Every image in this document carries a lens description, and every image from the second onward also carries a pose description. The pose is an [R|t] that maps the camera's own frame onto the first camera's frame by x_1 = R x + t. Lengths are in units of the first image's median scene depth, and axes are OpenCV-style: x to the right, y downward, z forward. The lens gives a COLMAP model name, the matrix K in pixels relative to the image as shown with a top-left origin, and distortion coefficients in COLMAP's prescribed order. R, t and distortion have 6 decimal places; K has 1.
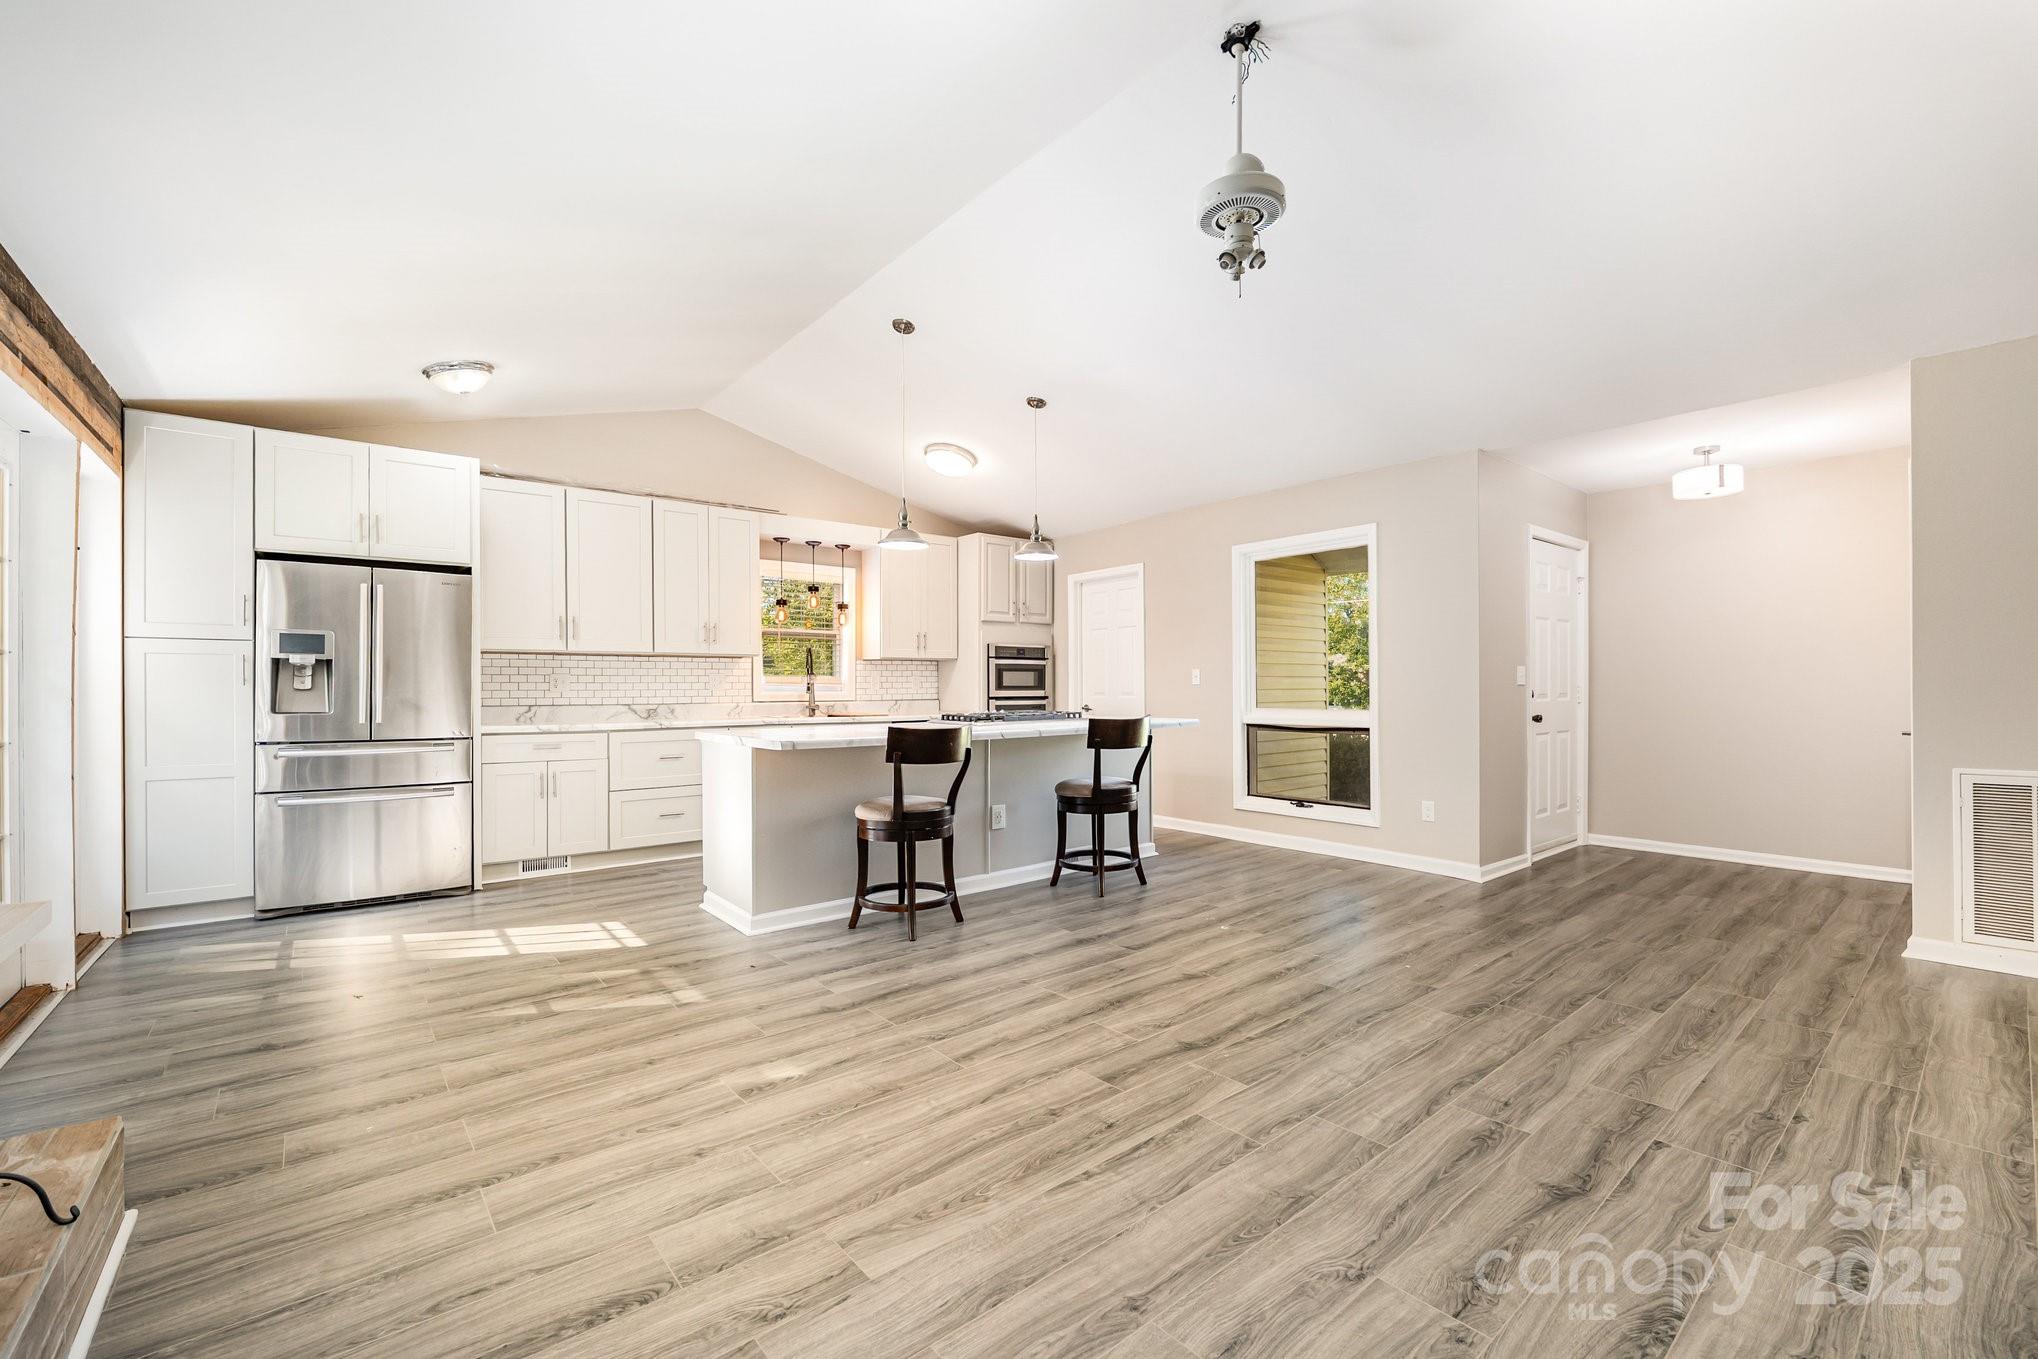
lens RADIAL K [[836.1, 0, 1004.7], [0, 836.1, 686.6], [0, 0, 1]] dist [-0.014258, 0.001063]
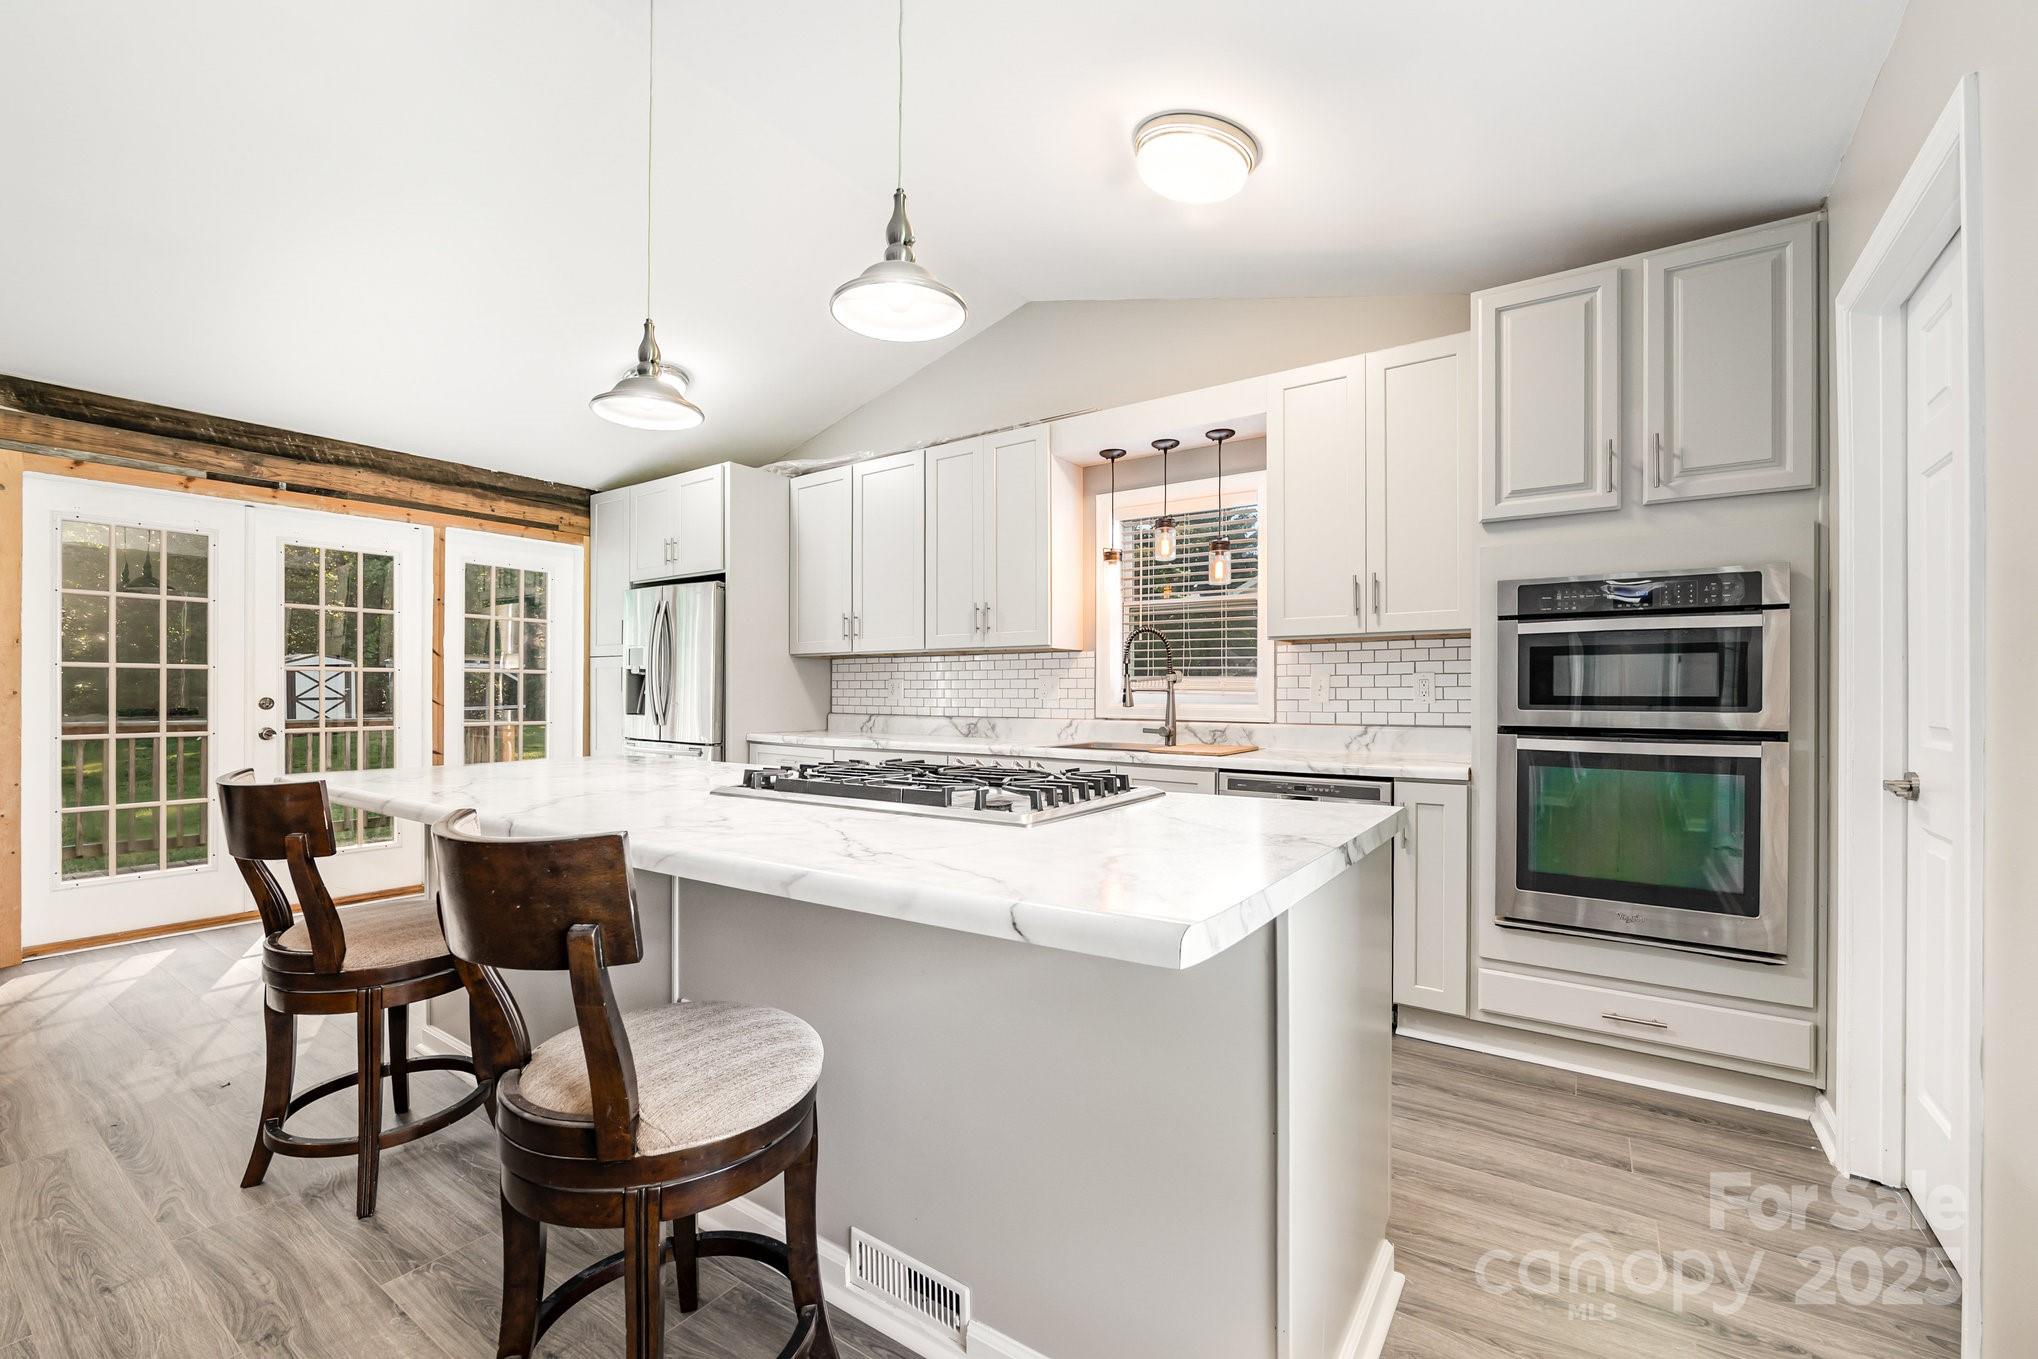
lens RADIAL K [[836.1, 0, 1023.3], [0, 836.1, 693.5], [0, 0, 1]] dist [-0.014258, 0.001063]
pose [[0.283938, 0.004373, -0.958833, 0.420249], [-0.003615, 0.999987, 0.003490, -0.004054], [0.958836, 0.002475, 0.283950, 1.073957]]
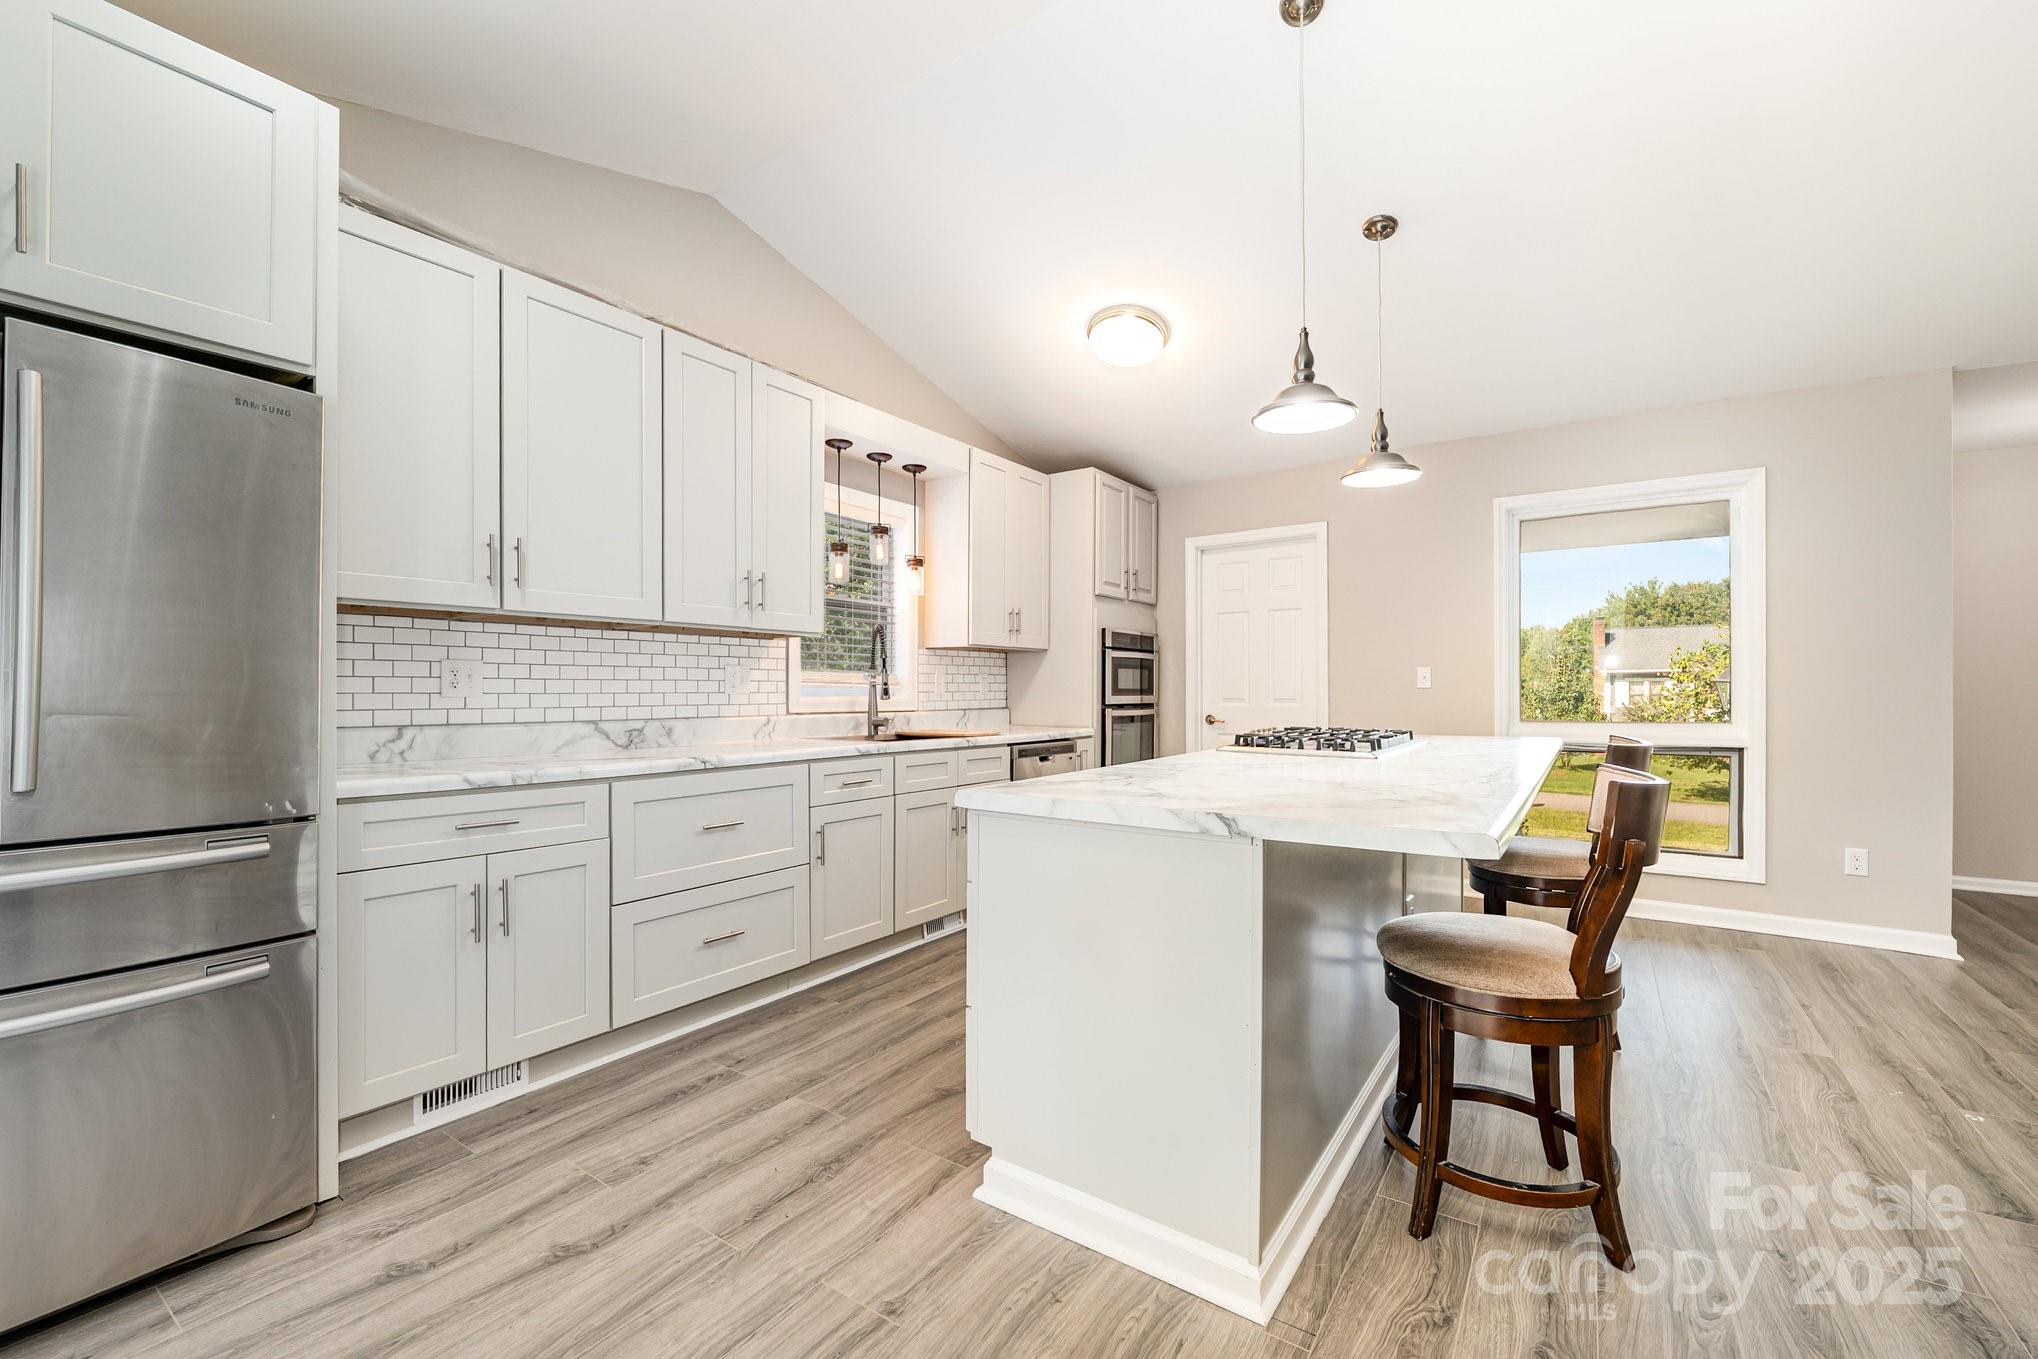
lens RADIAL K [[836.1, 0, 1006.7], [0, 836.1, 683.5], [0, 0, 1]] dist [-0.014258, 0.001063]
pose [[0.962497, 0.006115, 0.271222, -0.439899], [-0.003438, 0.999941, -0.010345, 0.003395], [-0.271269, 0.009025, 0.962461, 0.548252]]
